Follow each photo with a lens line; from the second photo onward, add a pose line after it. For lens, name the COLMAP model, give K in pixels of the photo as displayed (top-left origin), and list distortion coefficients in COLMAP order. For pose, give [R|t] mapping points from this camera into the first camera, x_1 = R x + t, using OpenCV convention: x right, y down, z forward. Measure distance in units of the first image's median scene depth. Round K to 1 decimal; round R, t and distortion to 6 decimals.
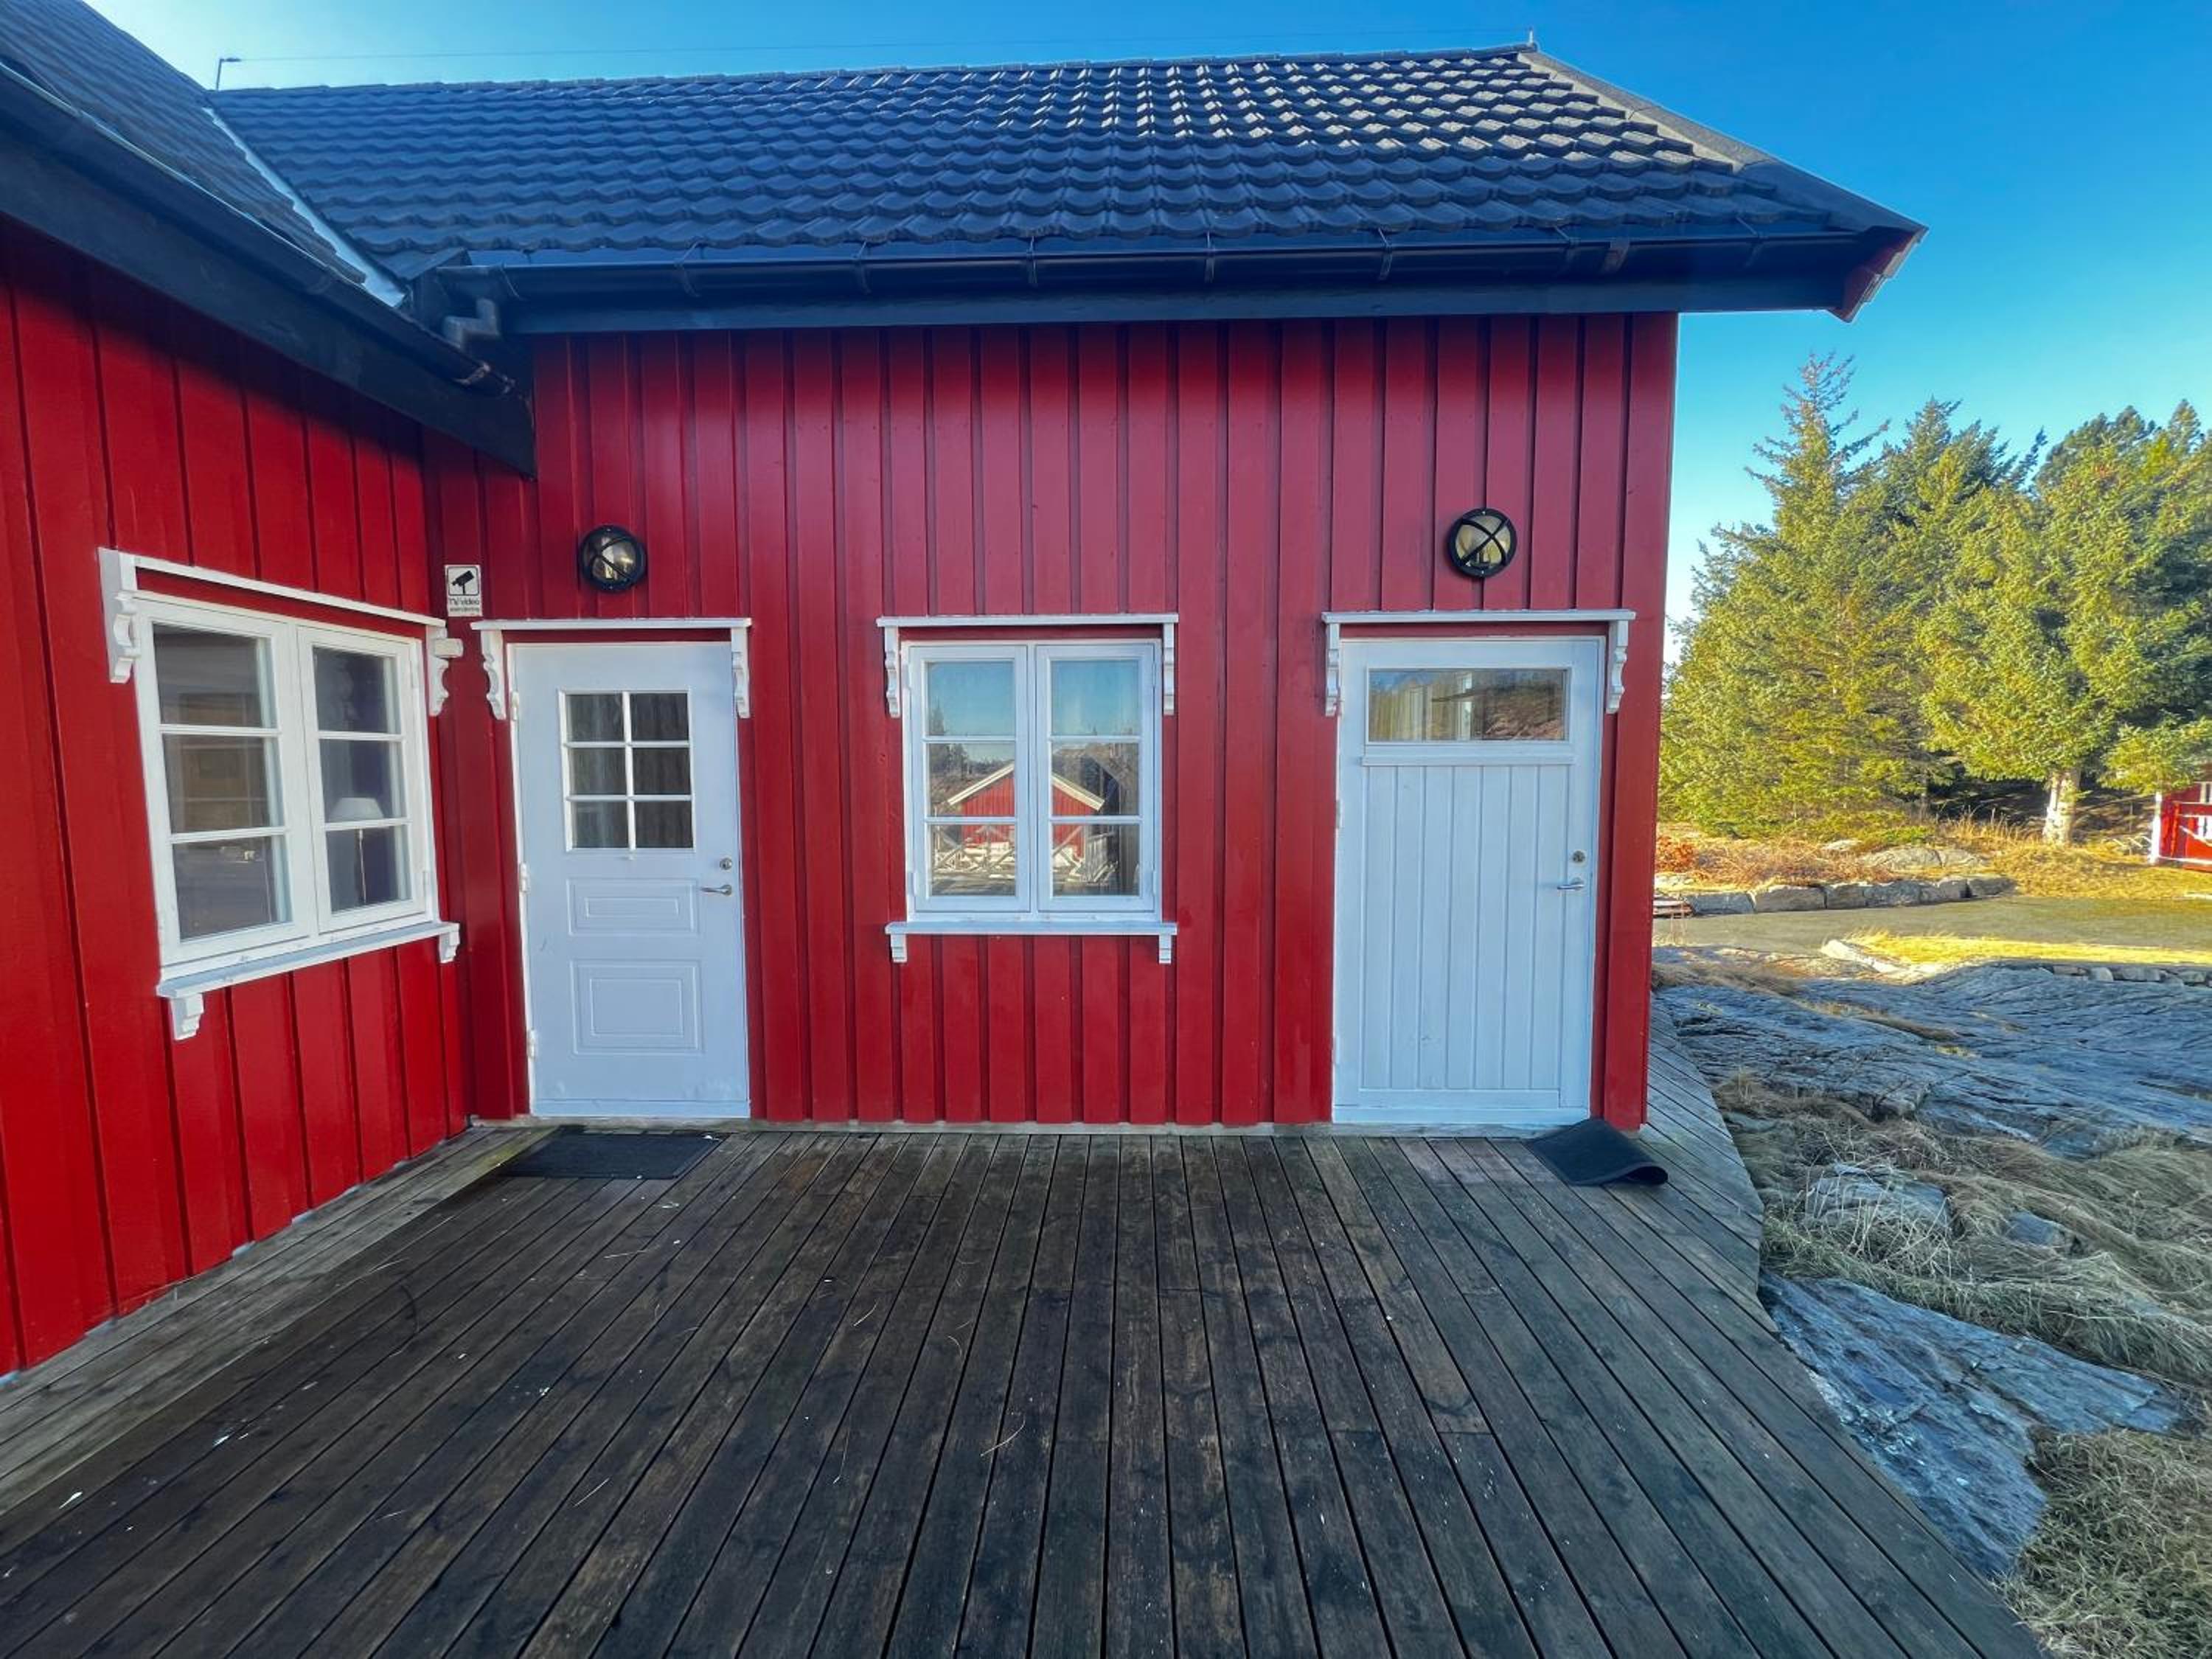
lens RADIAL K [[880.9, 0, 1104.7], [0, 880.9, 834.2], [0, 0, 1]] dist [-0.001684, 0.000128]
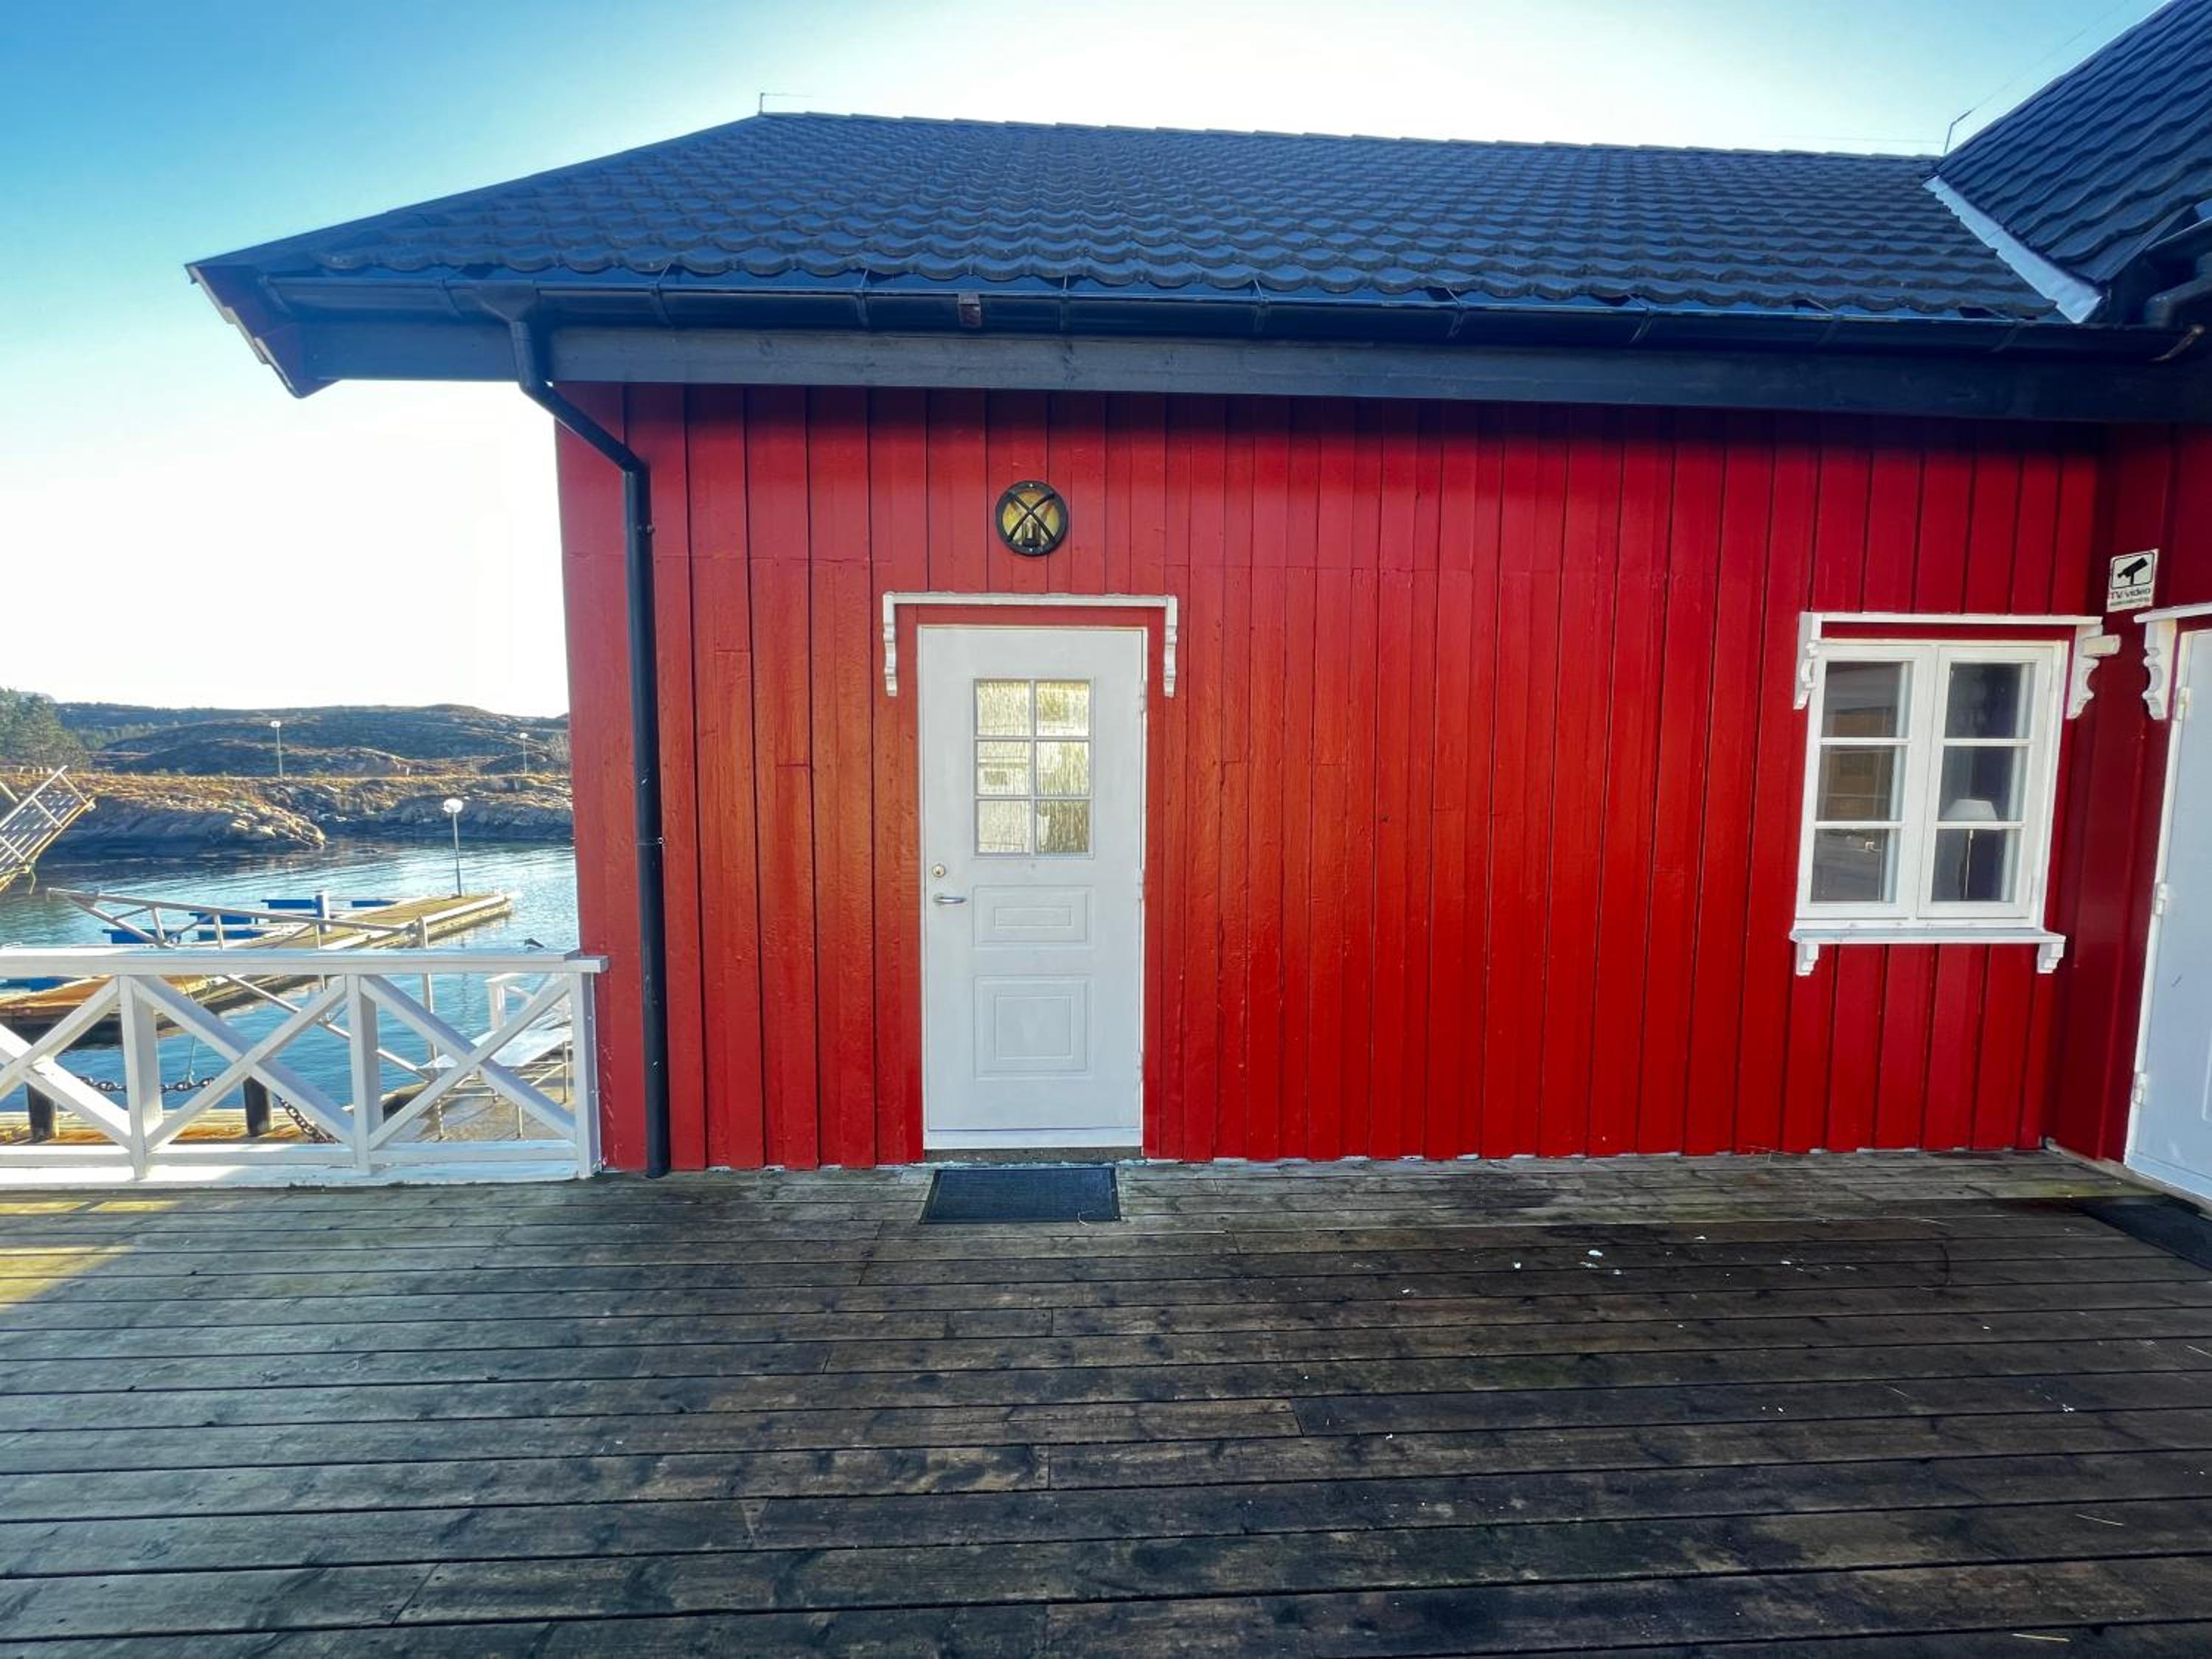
lens RADIAL K [[880.9, 0, 1104.7], [0, 880.9, 834.2], [0, 0, 1]] dist [-0.001684, 0.000128]
pose [[0.078453, 0.085023, -0.993286, 0.137827], [-0.082214, 0.993514, 0.078549, 0.002824], [0.993522, 0.075500, 0.084934, -0.140639]]
